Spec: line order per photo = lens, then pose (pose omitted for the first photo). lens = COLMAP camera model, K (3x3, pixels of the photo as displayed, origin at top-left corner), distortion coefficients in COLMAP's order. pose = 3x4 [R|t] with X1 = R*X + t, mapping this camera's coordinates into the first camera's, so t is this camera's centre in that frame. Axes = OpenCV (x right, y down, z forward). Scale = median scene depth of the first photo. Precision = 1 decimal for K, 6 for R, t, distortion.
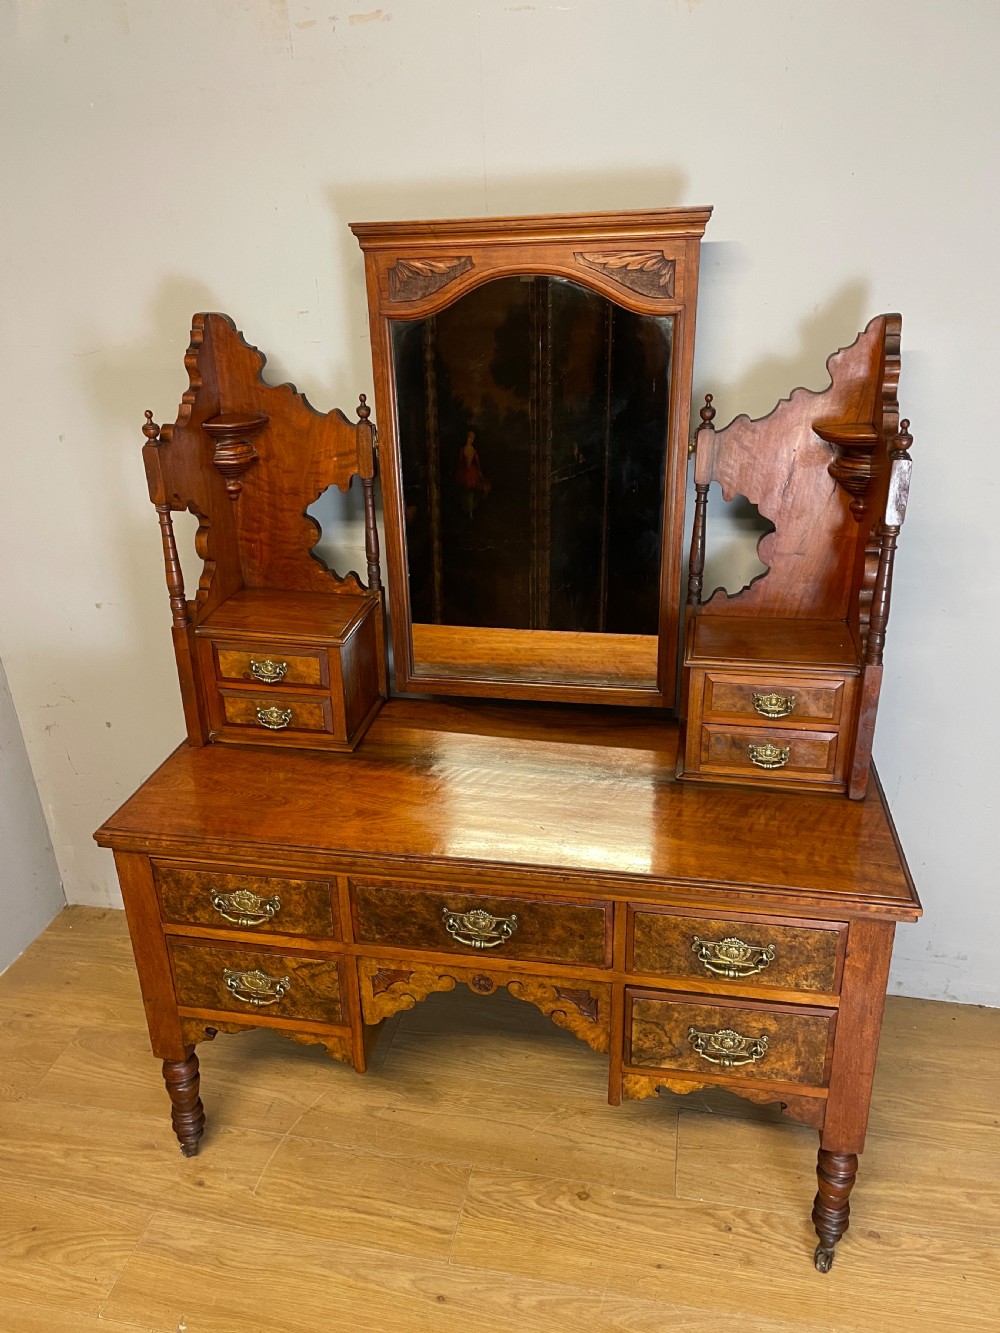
lens RADIAL K [[1014.8, 0, 497.8], [0, 1014.8, 663.1], [0, 0, 1]] dist [0.097058, -0.124170]
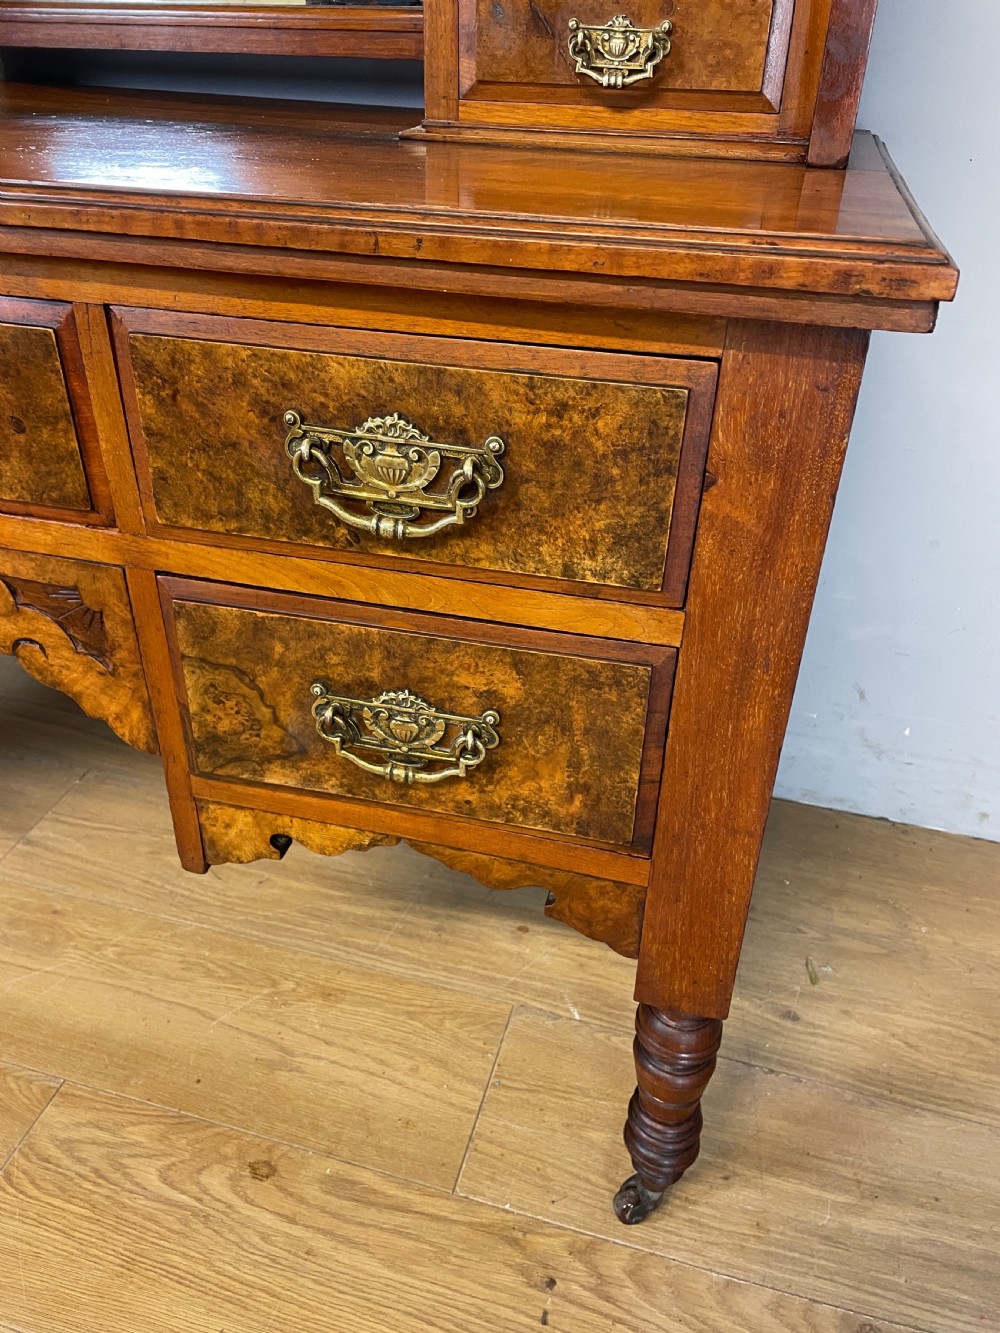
lens RADIAL K [[1016.0, 0, 506.3], [0, 1016.0, 670.6], [0, 0, 1]] dist [0.094764, -0.129794]
pose [[0.996604, 0.076971, -0.029267, 0.250752], [-0.071104, 0.983620, 0.165636, 0.256668], [0.041536, -0.162993, 0.985753, 0.572609]]
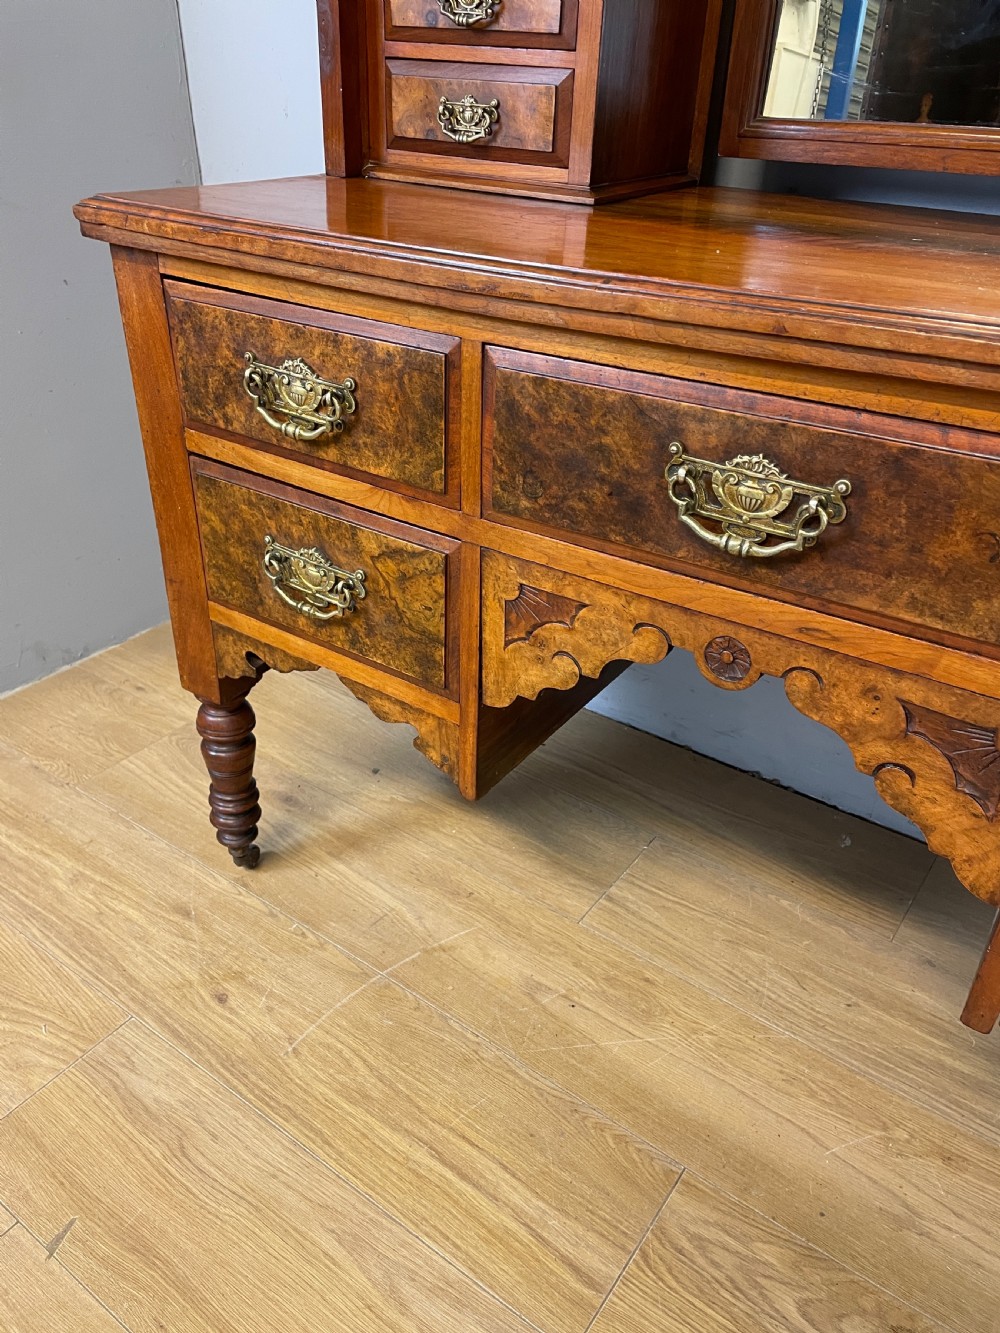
lens RADIAL K [[1014.4, 0, 495.7], [0, 1014.4, 667.8], [0, 0, 1]] dist [0.097436, -0.126419]
pose [[0.911930, 0.245345, -0.328923, 0.036567], [-0.205906, 0.966948, 0.150381, 0.260506], [0.354946, -0.069410, 0.932306, 0.540724]]
